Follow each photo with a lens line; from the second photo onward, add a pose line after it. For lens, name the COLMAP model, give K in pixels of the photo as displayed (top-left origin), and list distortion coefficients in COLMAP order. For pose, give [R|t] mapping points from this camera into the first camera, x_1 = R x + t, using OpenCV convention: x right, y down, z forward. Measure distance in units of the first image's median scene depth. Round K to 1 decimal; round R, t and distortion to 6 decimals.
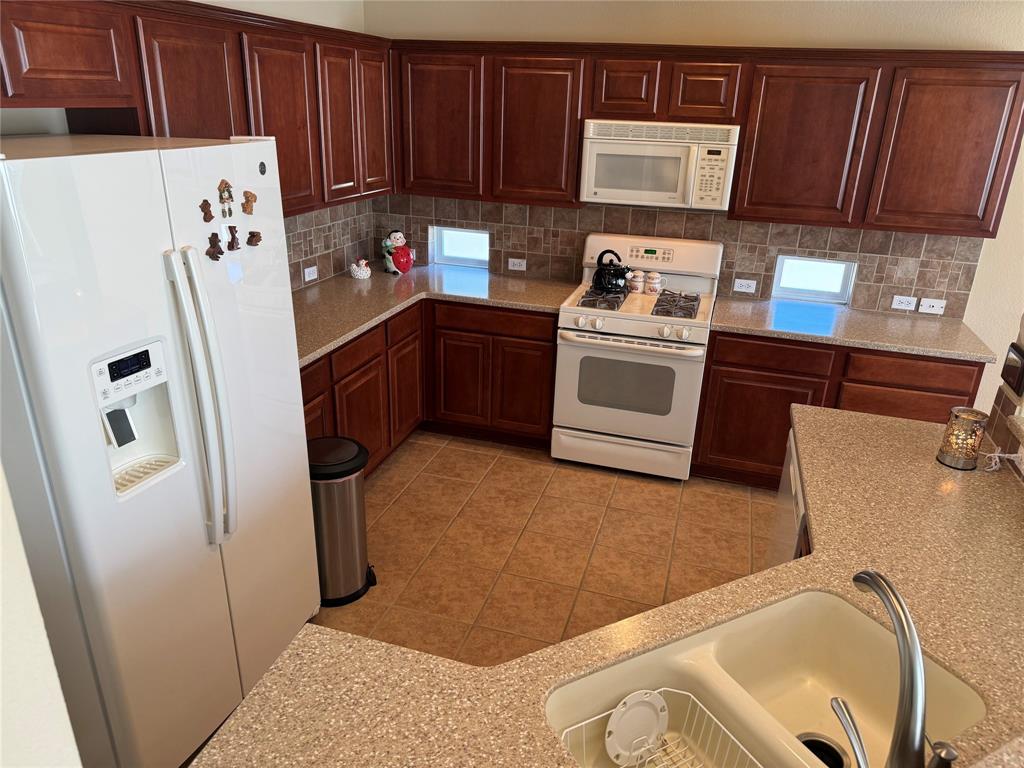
lens RADIAL K [[711.8, 0, 521.2], [0, 711.8, 396.8], [0, 0, 1]] dist [0.070863, -0.089301]
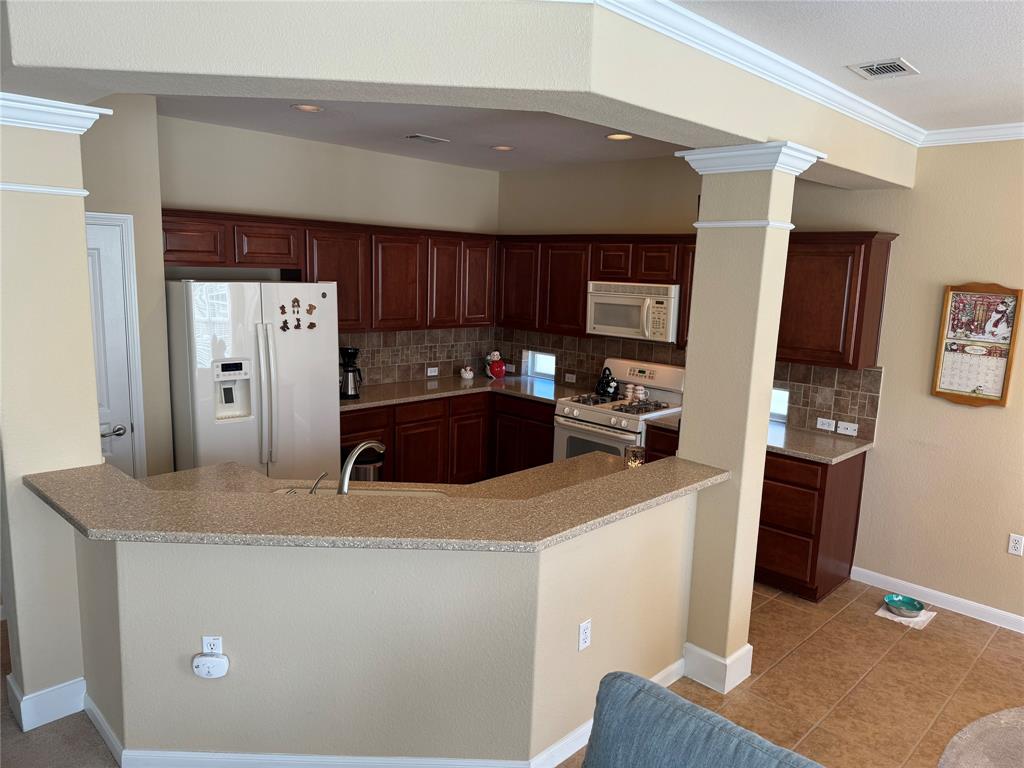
lens RADIAL K [[711.8, 0, 516.4], [0, 711.8, 390.2], [0, 0, 1]] dist [0.070863, -0.089301]
pose [[0.884888, 0.076121, -0.459541, 0.627906], [-0.181301, 0.965045, -0.189256, 0.139459], [0.429072, 0.250785, 0.867758, -0.292317]]
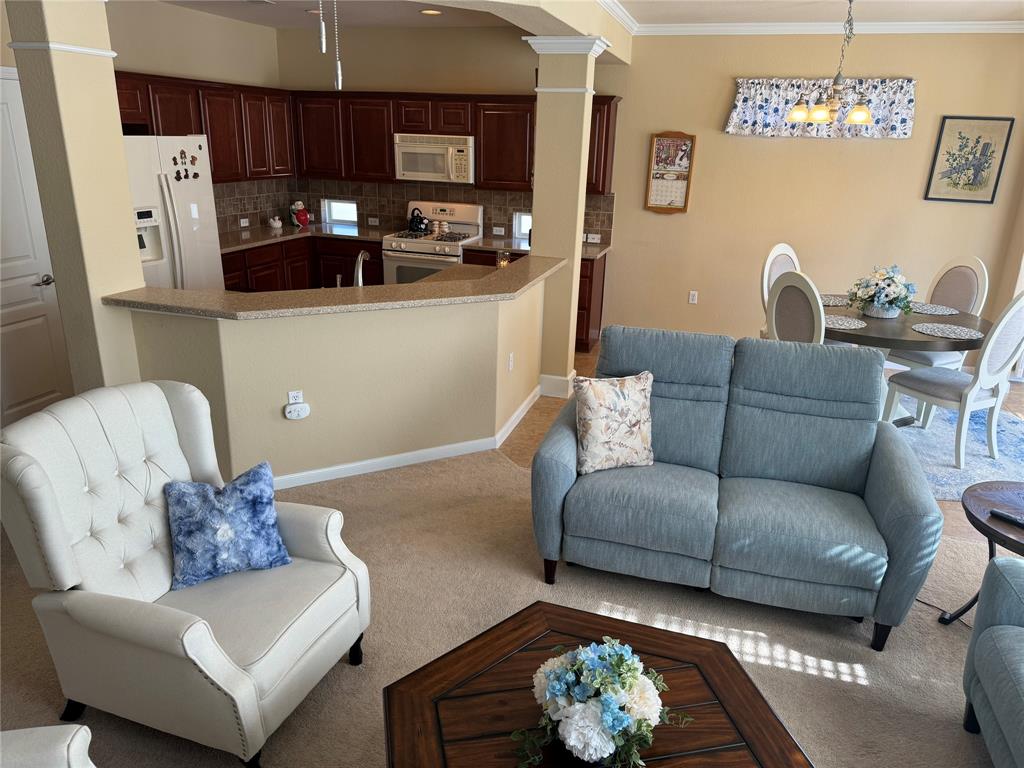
lens RADIAL K [[711.8, 0, 516.5], [0, 711.8, 394.1], [0, 0, 1]] dist [0.070863, -0.089301]
pose [[0.999978, -0.005219, -0.004096, 0.382203], [0.005023, 0.998914, -0.046310, 0.338823], [0.004334, 0.046288, 0.998919, -0.741229]]
